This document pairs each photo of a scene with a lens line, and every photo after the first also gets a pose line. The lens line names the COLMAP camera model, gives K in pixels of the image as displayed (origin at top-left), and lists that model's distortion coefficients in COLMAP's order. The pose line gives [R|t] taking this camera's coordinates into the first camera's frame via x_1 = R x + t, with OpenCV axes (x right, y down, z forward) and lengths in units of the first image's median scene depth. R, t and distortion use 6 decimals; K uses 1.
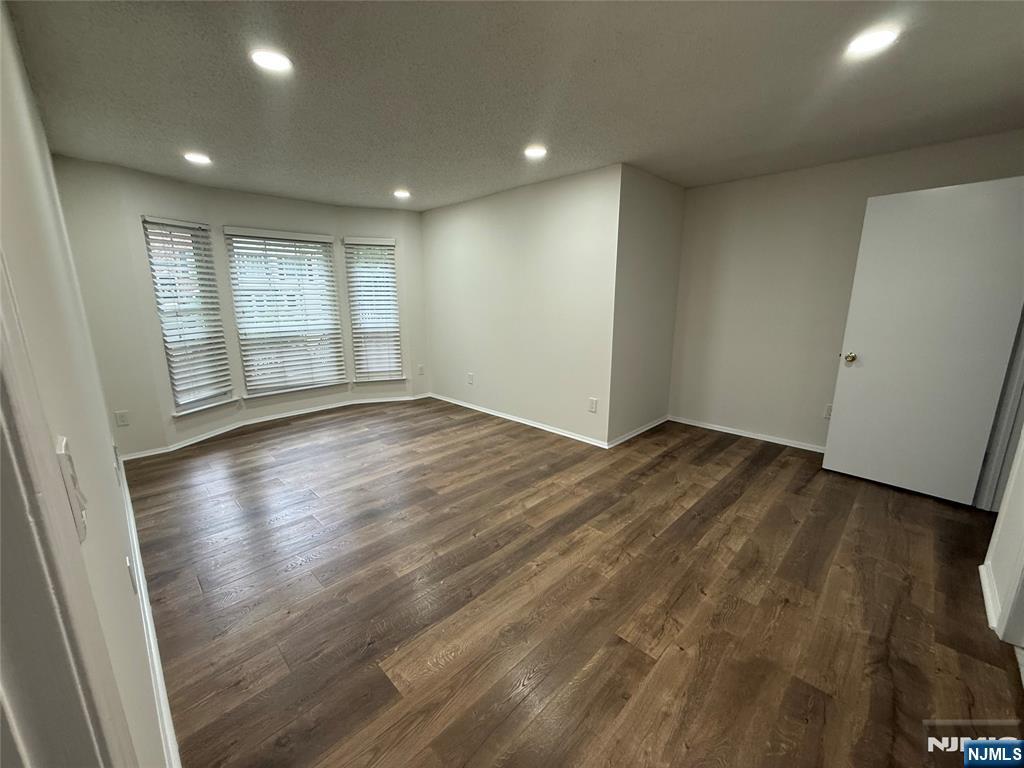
lens RADIAL K [[410.2, 0, 509.5], [0, 410.2, 385.3], [0, 0, 1]] dist [0.001352, 0.000440]
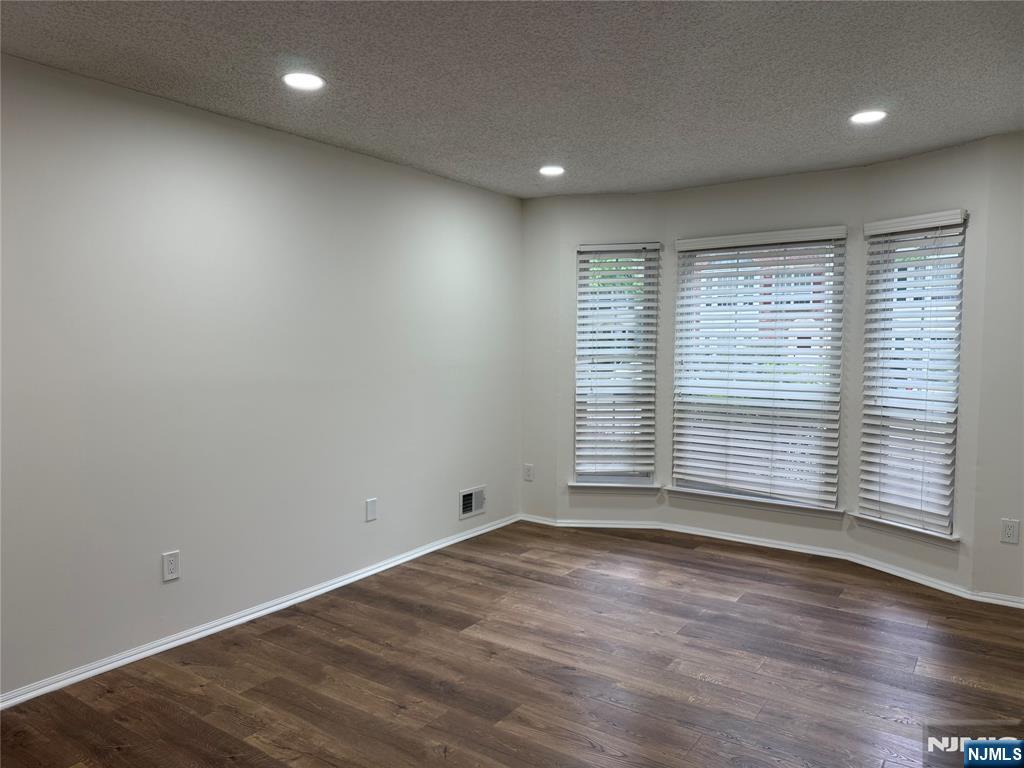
lens RADIAL K [[720.4, 0, 510.2], [0, 720.4, 384.6], [0, 0, 1]] dist [0.020012, -0.011539]
pose [[0.165378, 0.067138, -0.983942, 0.457778], [-0.215602, 0.976009, 0.030359, -0.116042], [0.962375, 0.207120, 0.175886, 0.525867]]
